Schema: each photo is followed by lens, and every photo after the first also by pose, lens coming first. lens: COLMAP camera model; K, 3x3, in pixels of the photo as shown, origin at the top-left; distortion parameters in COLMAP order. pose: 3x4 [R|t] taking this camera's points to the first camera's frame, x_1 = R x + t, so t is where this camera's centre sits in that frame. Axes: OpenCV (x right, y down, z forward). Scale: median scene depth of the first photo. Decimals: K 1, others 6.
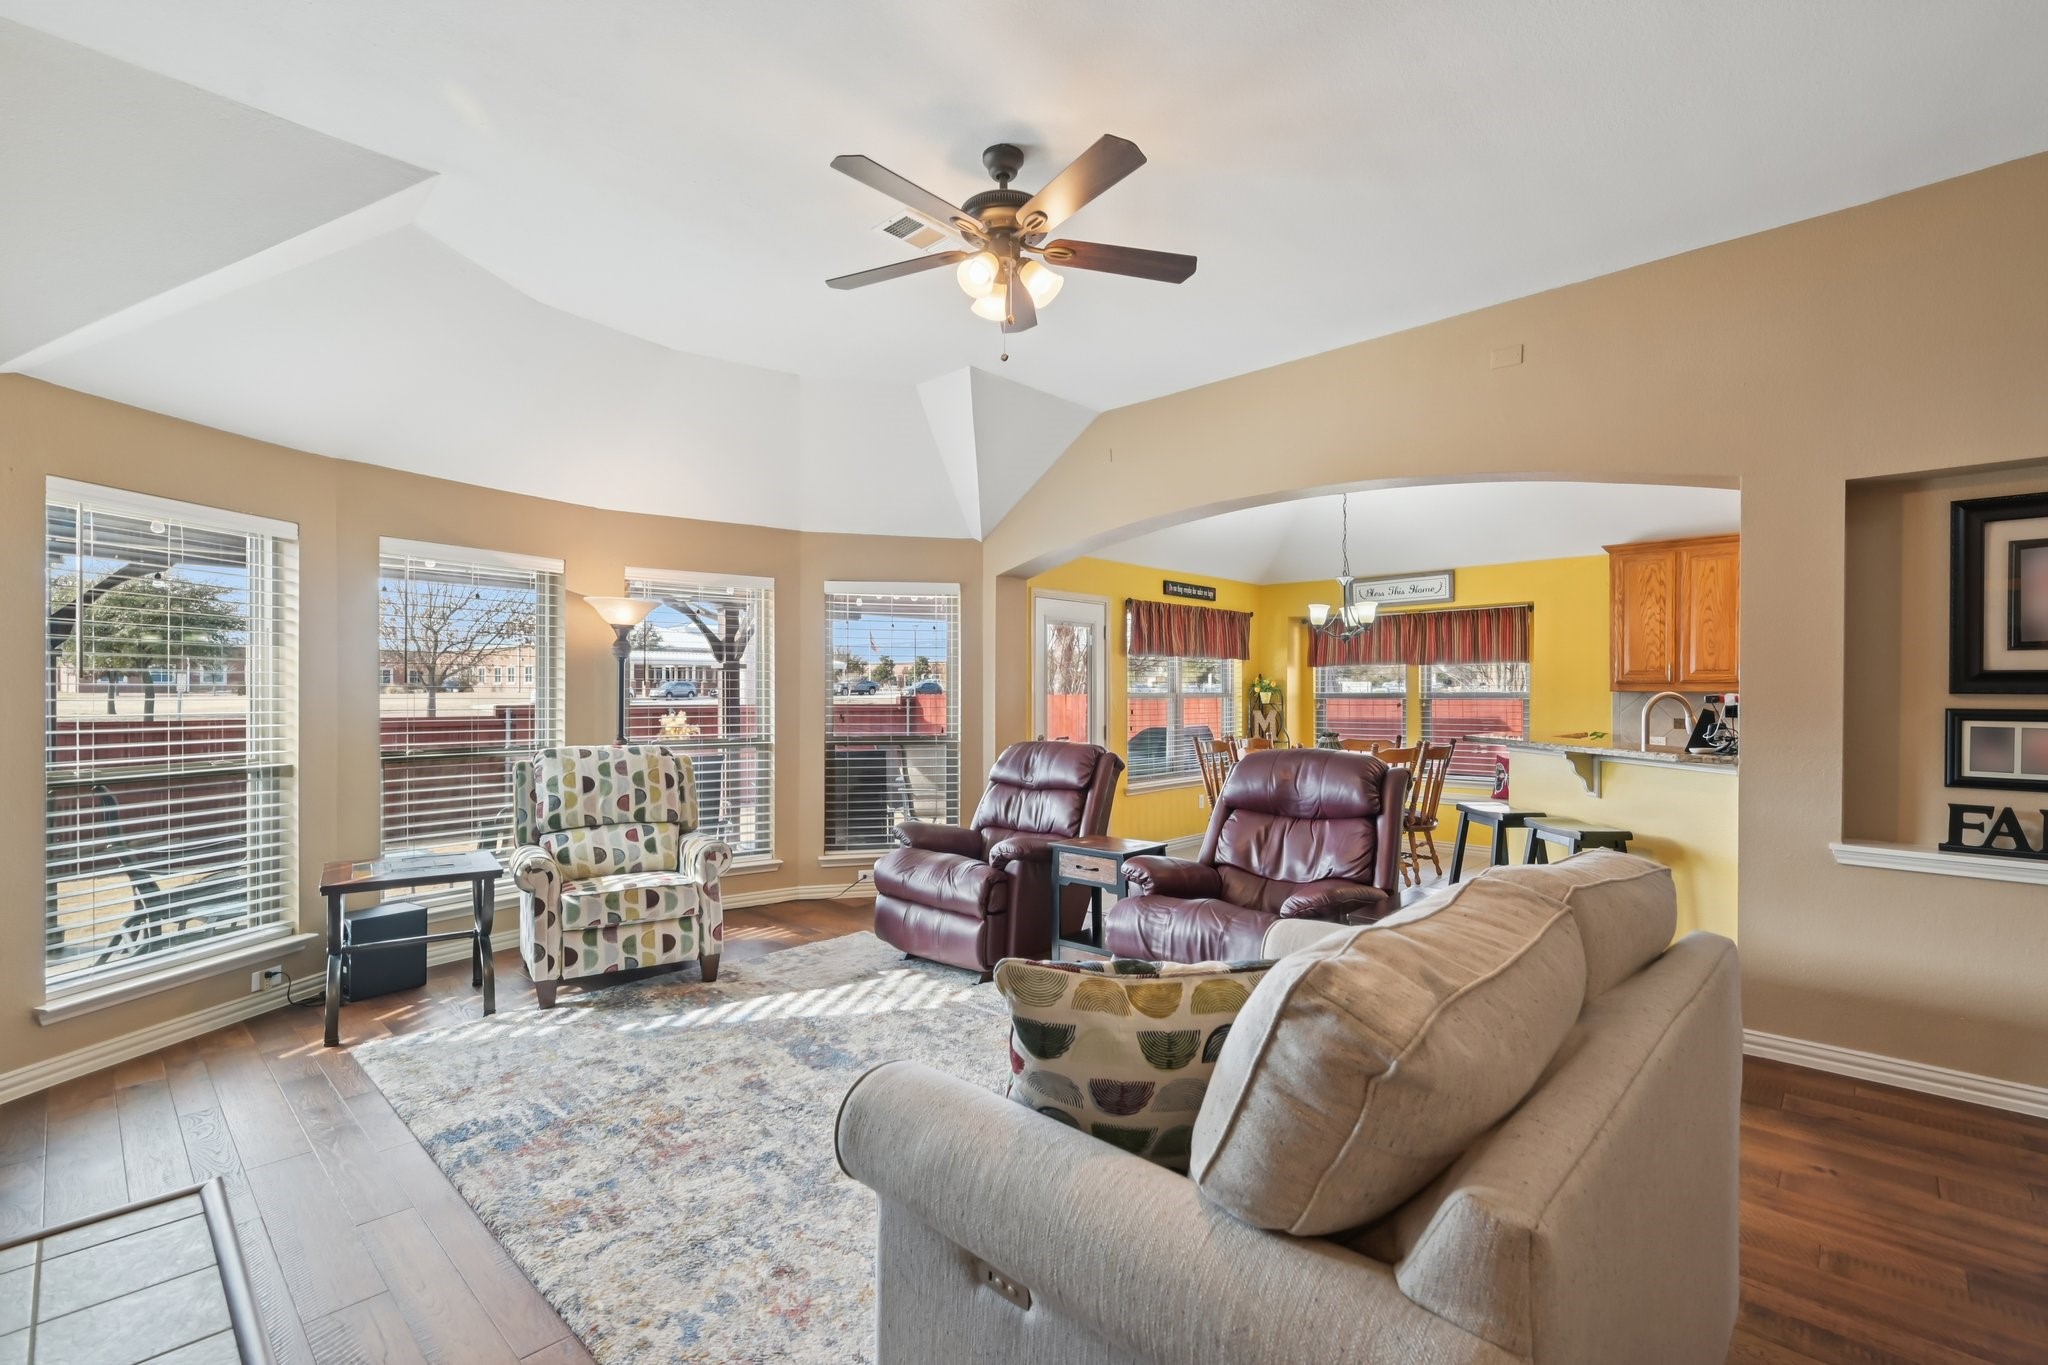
lens RADIAL K [[920.9, 0, 1024.0], [0, 920.9, 682.5], [0, 0, 1]] dist [-0.002334, -0.000544]
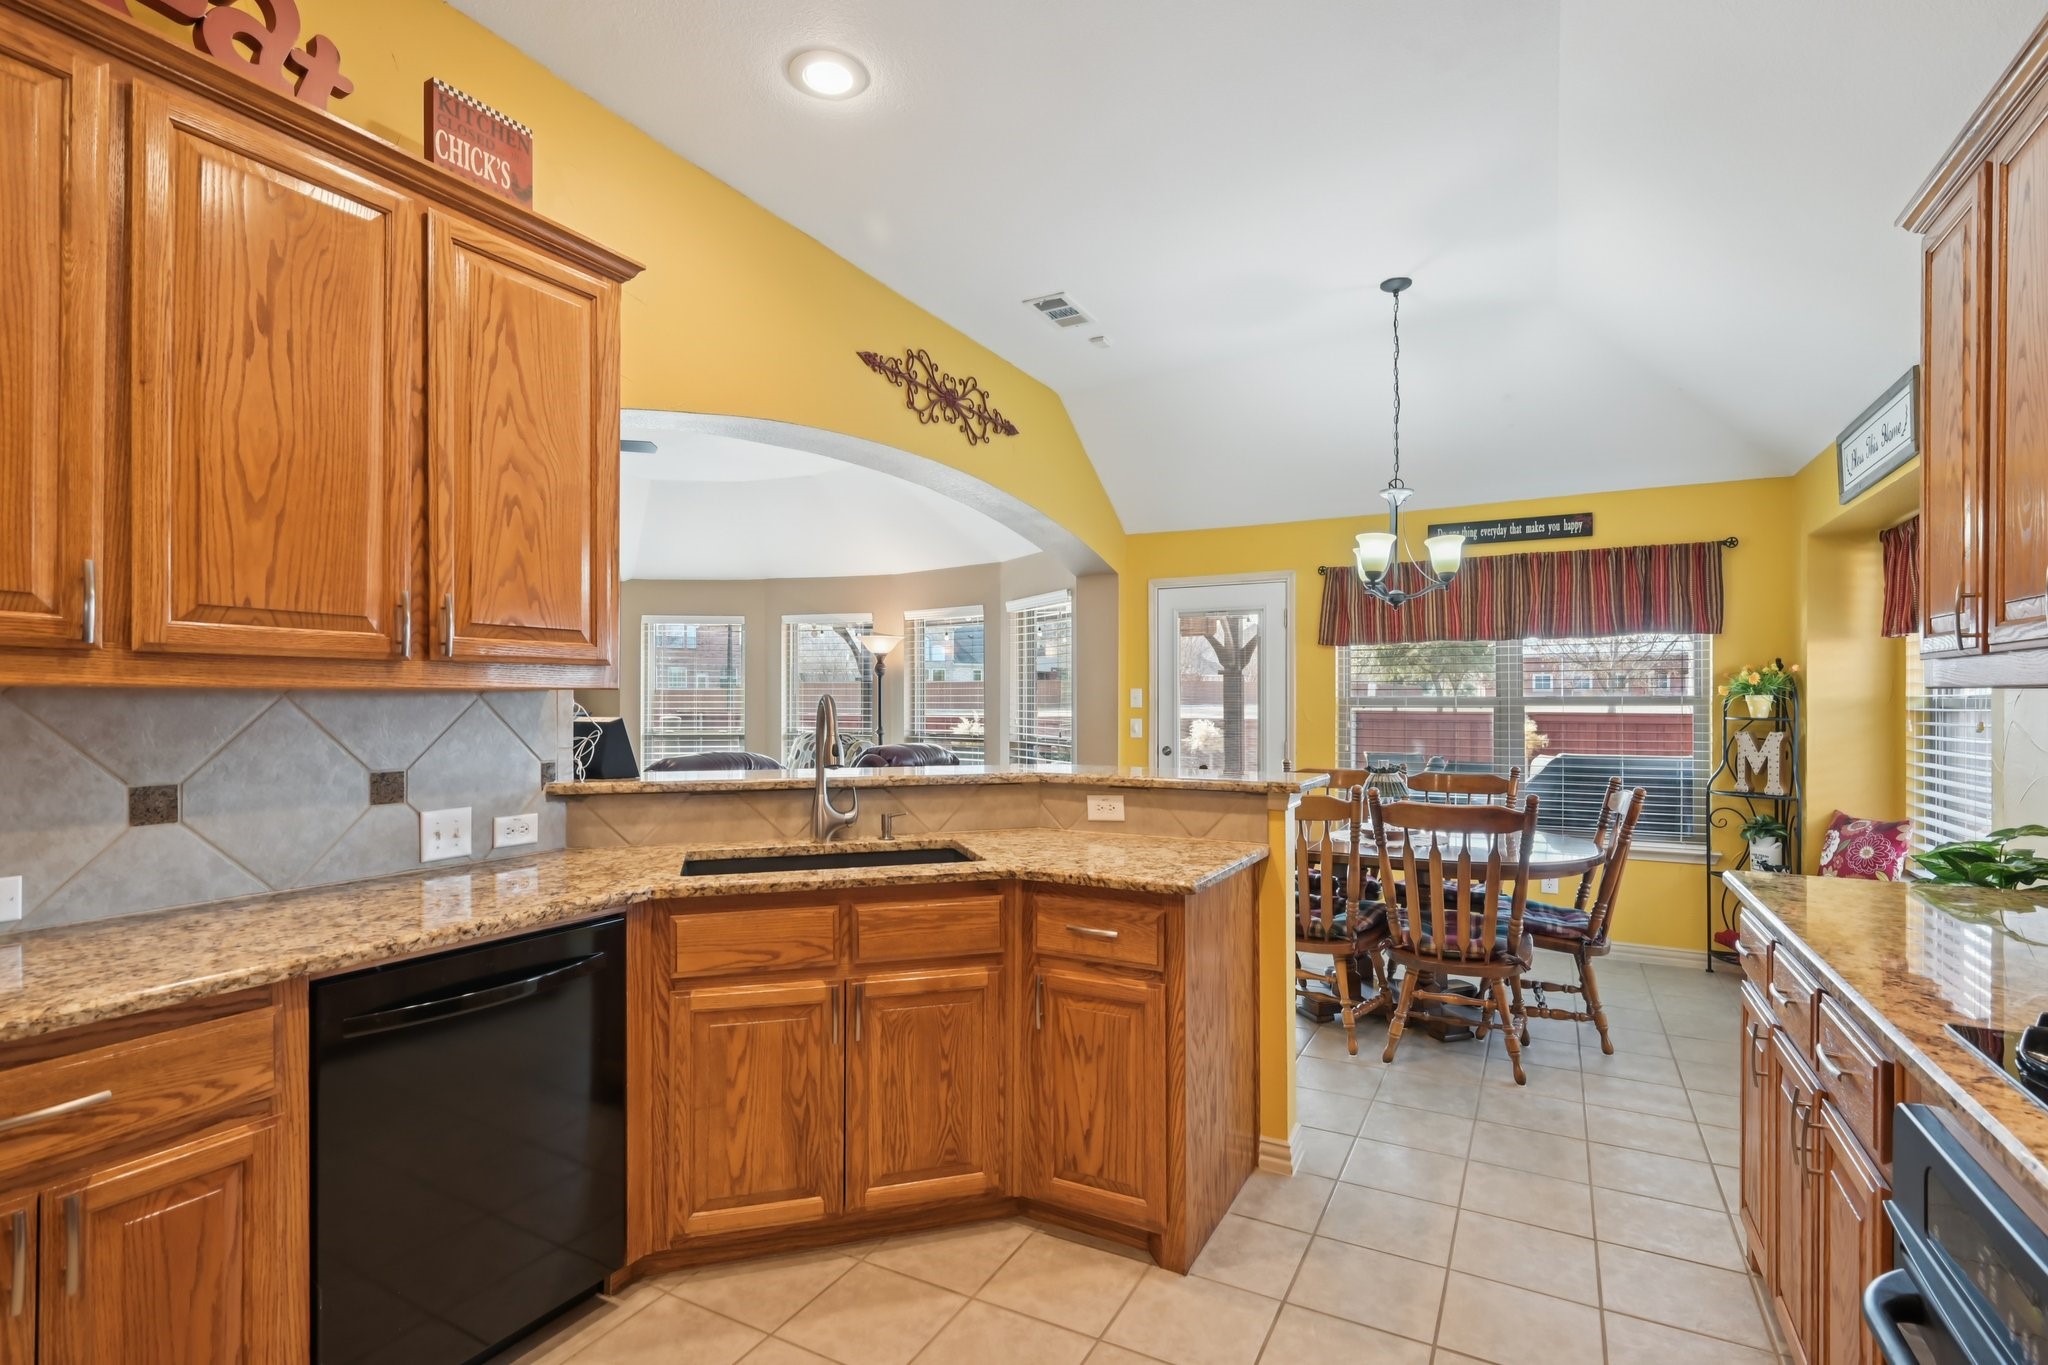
lens RADIAL K [[972.5, 0, 1020.2], [0, 972.5, 694.7], [0, 0, 1]] dist [0.001321, 0.000493]
pose [[0.261894, -0.004800, -0.965085, 0.739775], [0.012604, 0.999919, -0.001552, 0.006518], [0.965014, -0.011758, 0.261933, 0.534913]]
